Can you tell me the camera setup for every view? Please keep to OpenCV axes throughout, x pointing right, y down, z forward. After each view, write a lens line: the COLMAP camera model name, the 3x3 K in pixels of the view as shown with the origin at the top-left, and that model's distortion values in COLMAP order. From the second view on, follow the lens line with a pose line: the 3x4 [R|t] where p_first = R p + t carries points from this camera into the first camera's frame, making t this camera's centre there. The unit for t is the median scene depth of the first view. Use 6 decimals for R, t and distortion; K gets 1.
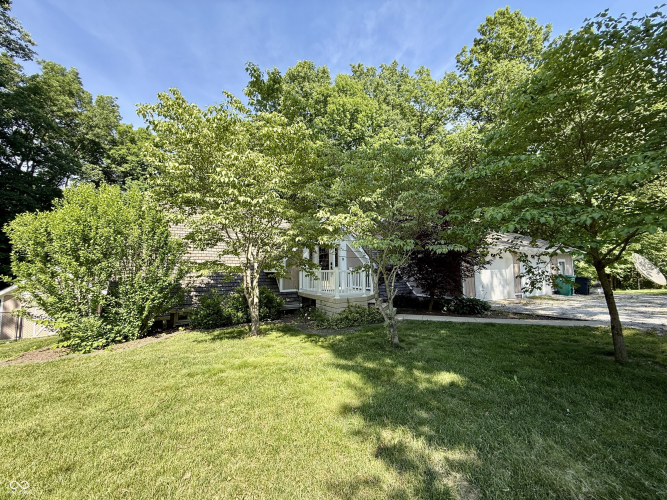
lens RADIAL K [[265.5, 0, 335.7], [0, 265.5, 247.9], [0, 0, 1]] dist [0.000180, 0.001350]
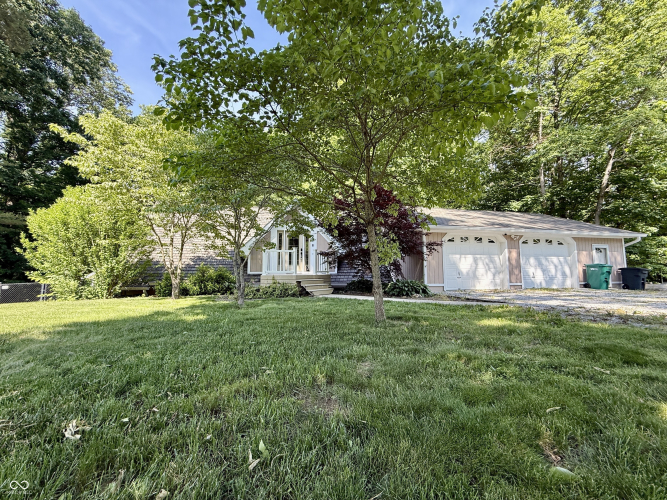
lens RADIAL K [[265.5, 0, 333.8], [0, 265.5, 248.5], [0, 0, 1]] dist [0.000180, 0.001350]
pose [[0.958402, -0.013506, -0.285102, 0.520067], [0.014300, 0.999898, 0.000701, 0.070206], [0.285063, -0.004749, 0.958497, 0.016214]]
